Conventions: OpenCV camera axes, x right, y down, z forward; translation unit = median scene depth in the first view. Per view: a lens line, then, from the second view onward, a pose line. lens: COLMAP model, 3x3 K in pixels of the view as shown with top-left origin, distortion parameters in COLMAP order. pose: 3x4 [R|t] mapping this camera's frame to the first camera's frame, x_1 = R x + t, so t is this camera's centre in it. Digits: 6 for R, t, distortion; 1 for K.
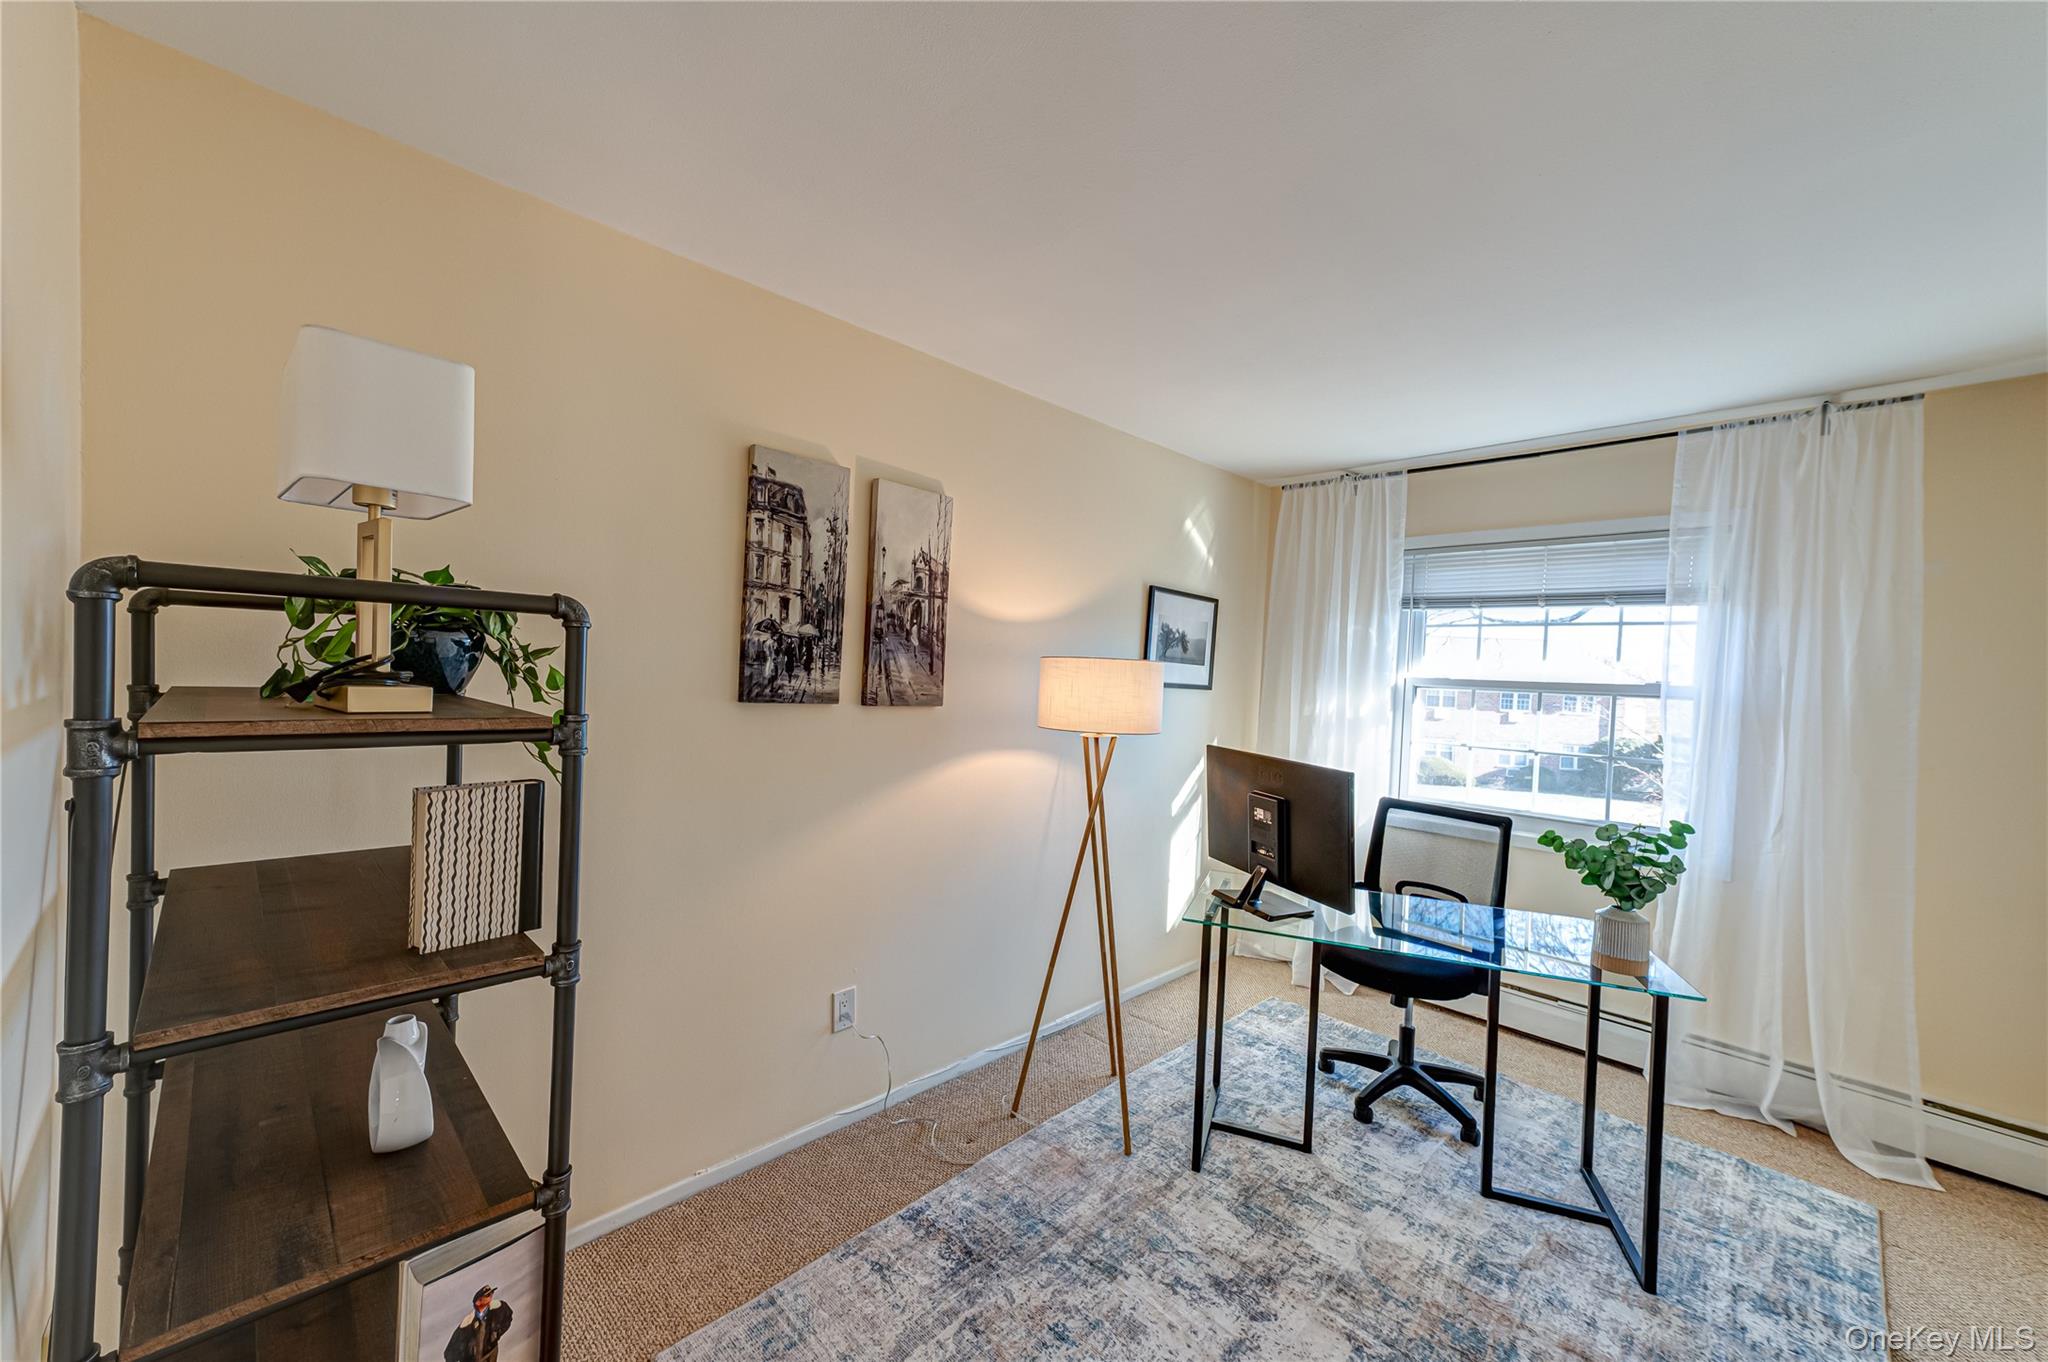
lens RADIAL K [[795.0, 0, 1025.8], [0, 795.0, 680.5], [0, 0, 1]] dist [0.011811, 0.001504]
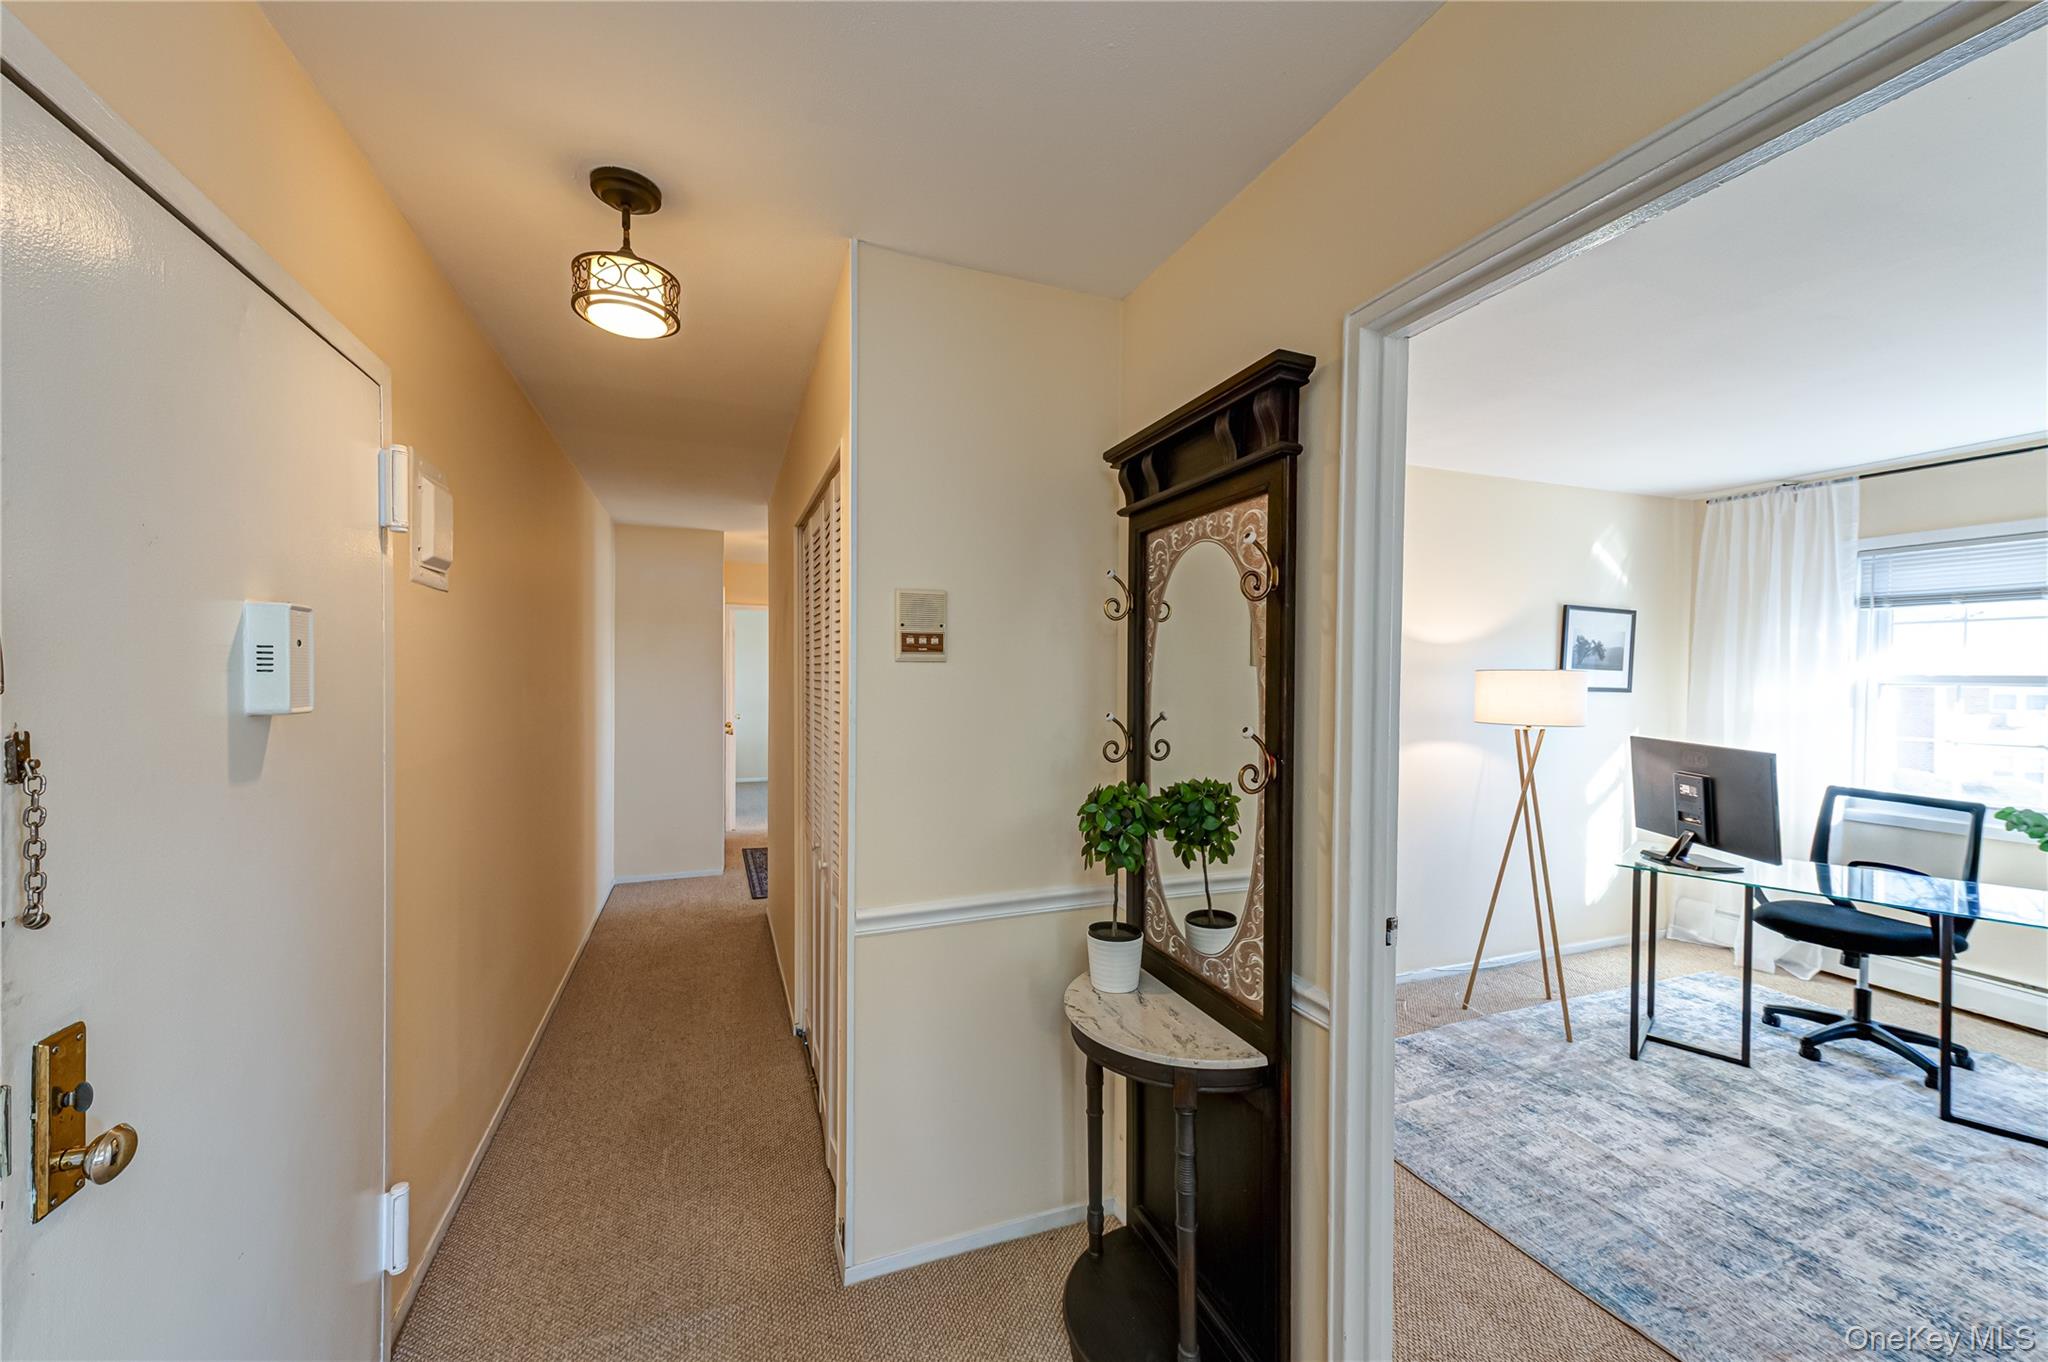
lens RADIAL K [[795.0, 0, 1022.5], [0, 795.0, 691.1], [0, 0, 1]] dist [0.011811, 0.001504]
pose [[0.915290, -0.028076, -0.401815, -0.137613], [0.026213, 0.999605, -0.010134, -0.001631], [0.401941, -0.001257, 0.915665, -0.528531]]
